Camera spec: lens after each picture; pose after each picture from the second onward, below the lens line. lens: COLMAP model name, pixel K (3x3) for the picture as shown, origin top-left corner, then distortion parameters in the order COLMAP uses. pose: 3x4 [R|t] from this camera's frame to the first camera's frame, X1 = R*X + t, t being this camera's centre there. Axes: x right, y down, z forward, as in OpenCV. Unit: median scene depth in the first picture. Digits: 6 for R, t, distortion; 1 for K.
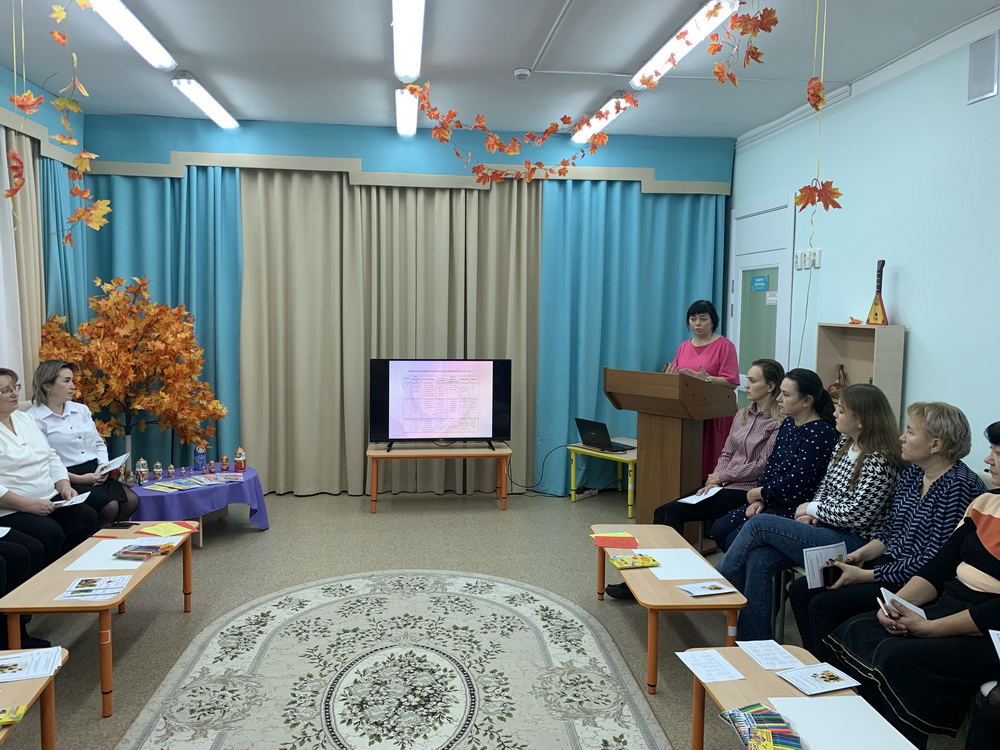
lens RADIAL K [[777.9, 0, 489.0], [0, 777.9, 370.7], [0, 0, 1]] dist [0.028273, 0.016525]
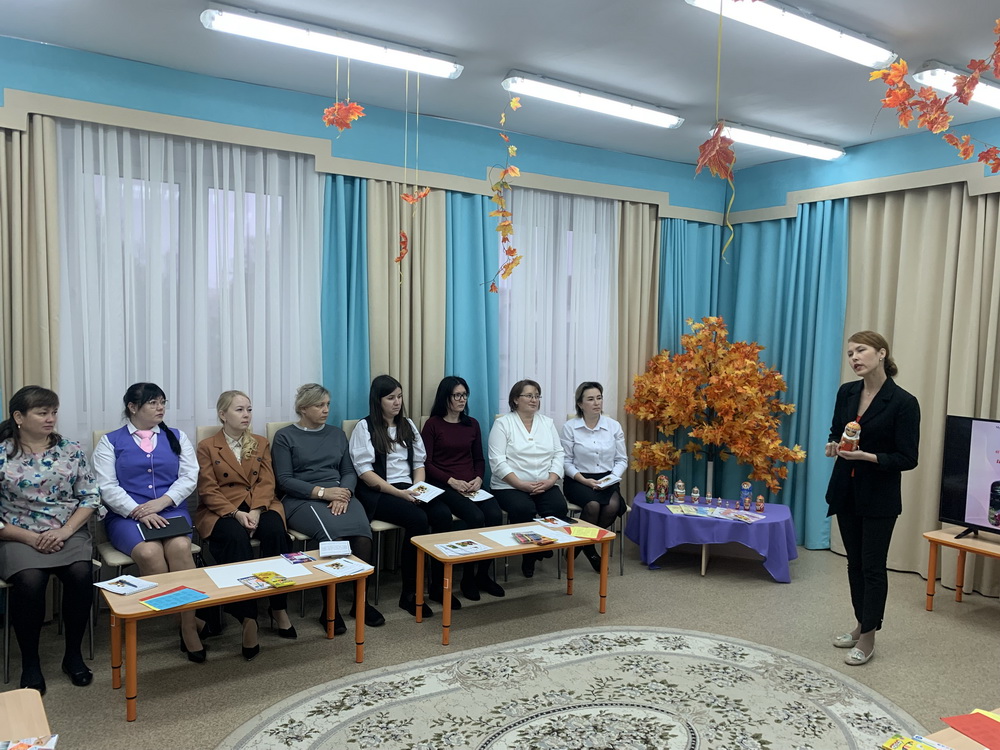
lens RADIAL K [[777.9, 0, 490.6], [0, 777.9, 380.9], [0, 0, 1]] dist [0.028273, 0.016525]
pose [[0.435766, 0.061384, -0.897964, 0.501572], [-0.102209, 0.994593, 0.018390, -0.023726], [0.894238, 0.083767, 0.439684, 0.329184]]
